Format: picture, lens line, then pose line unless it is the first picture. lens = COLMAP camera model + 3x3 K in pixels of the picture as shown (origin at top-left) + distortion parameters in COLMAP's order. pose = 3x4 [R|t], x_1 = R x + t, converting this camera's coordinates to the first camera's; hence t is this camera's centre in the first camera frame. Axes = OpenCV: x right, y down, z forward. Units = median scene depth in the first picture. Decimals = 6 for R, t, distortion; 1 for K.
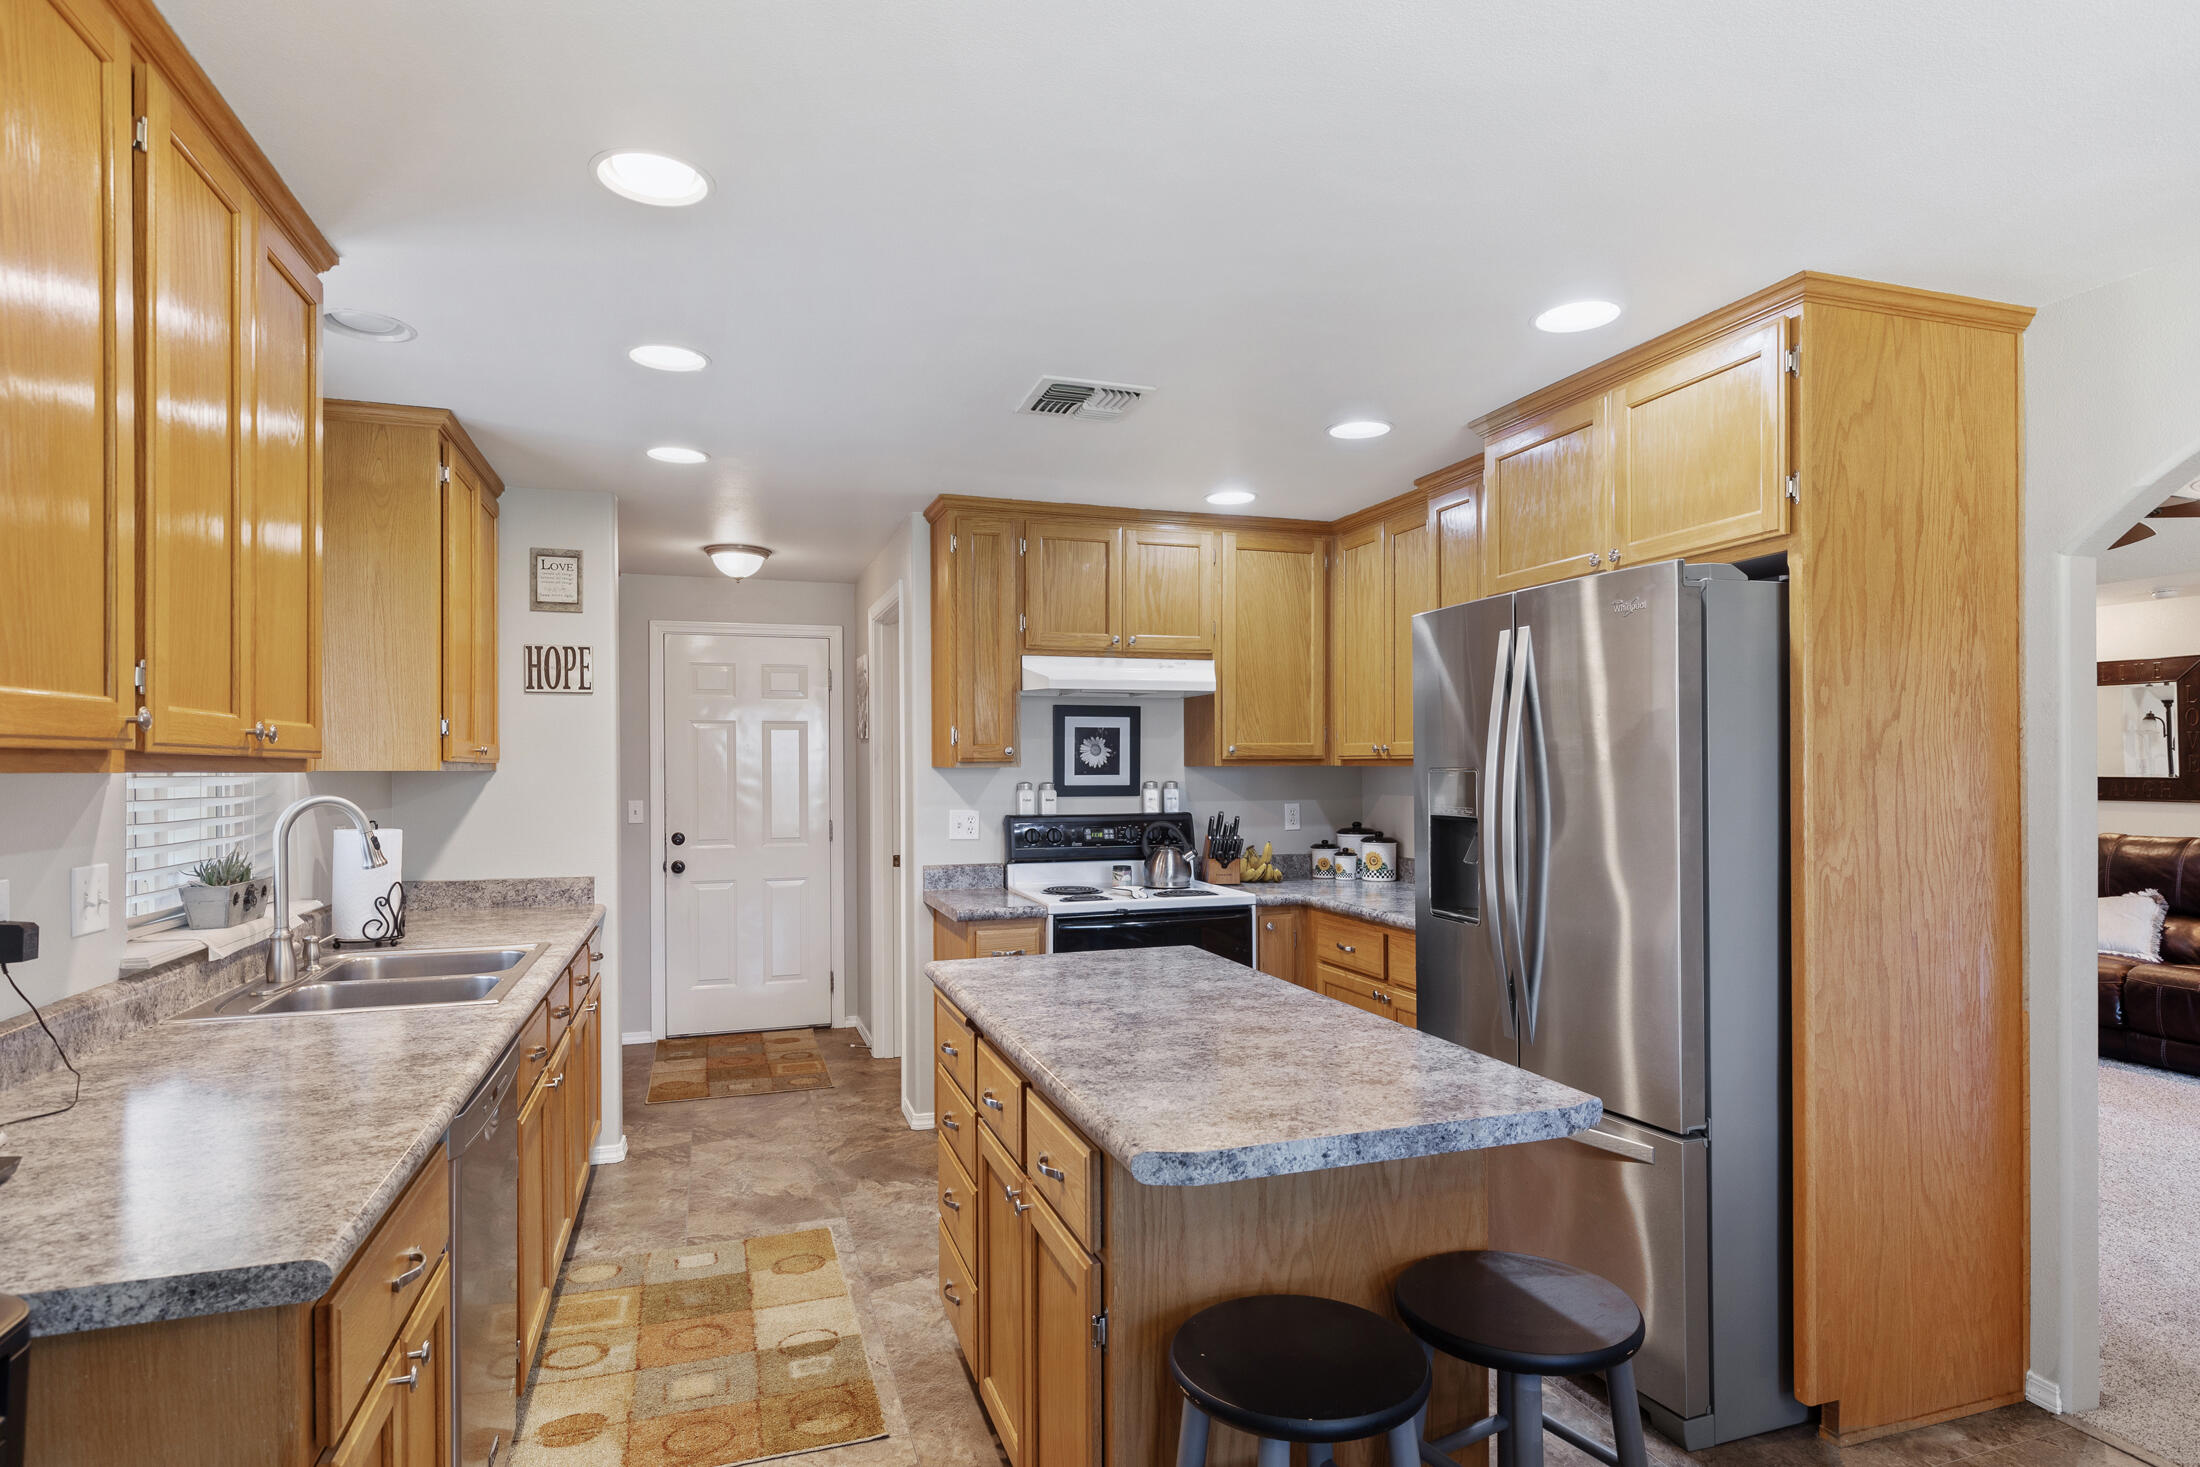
lens RADIAL K [[1149.3, 0, 1095.4], [0, 1149.3, 741.5], [0, 0, 1]] dist [0.003834, 0.000321]
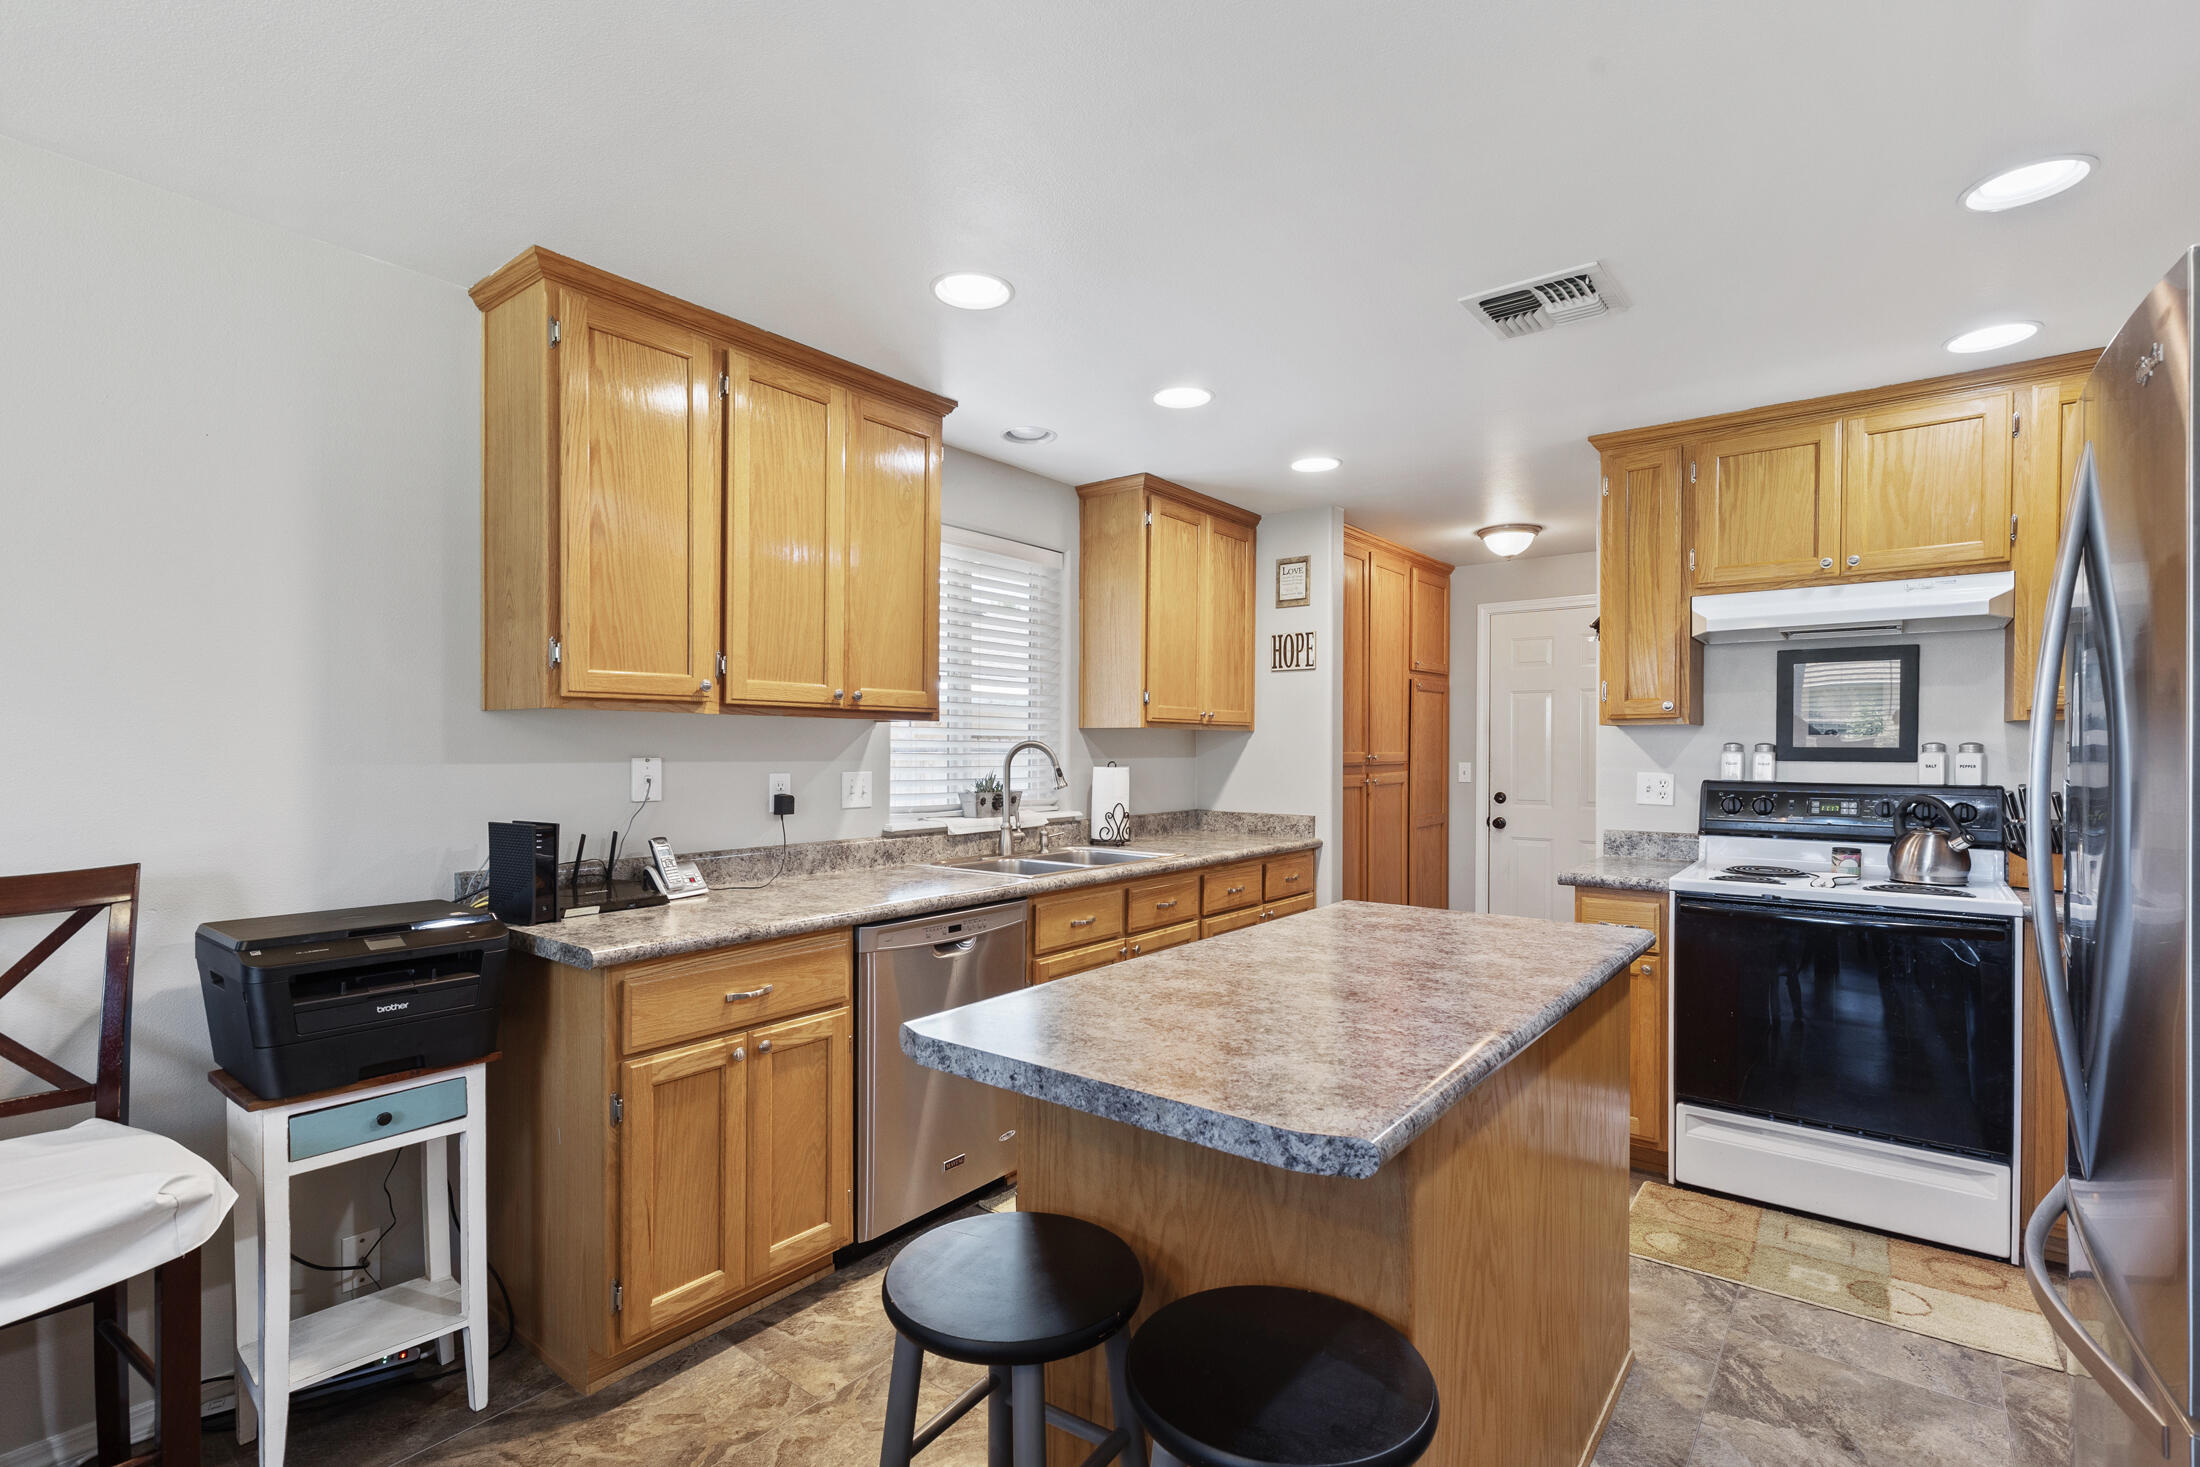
lens RADIAL K [[996.8, 0, 1100.0], [0, 996.8, 733.5], [0, 0, 1]] dist [0.002189, 0.000111]
pose [[0.557430, -0.006081, -0.830202, 0.327475], [0.013136, 0.999913, 0.001496, 0.023052], [0.830120, -0.011740, 0.557461, 0.204571]]
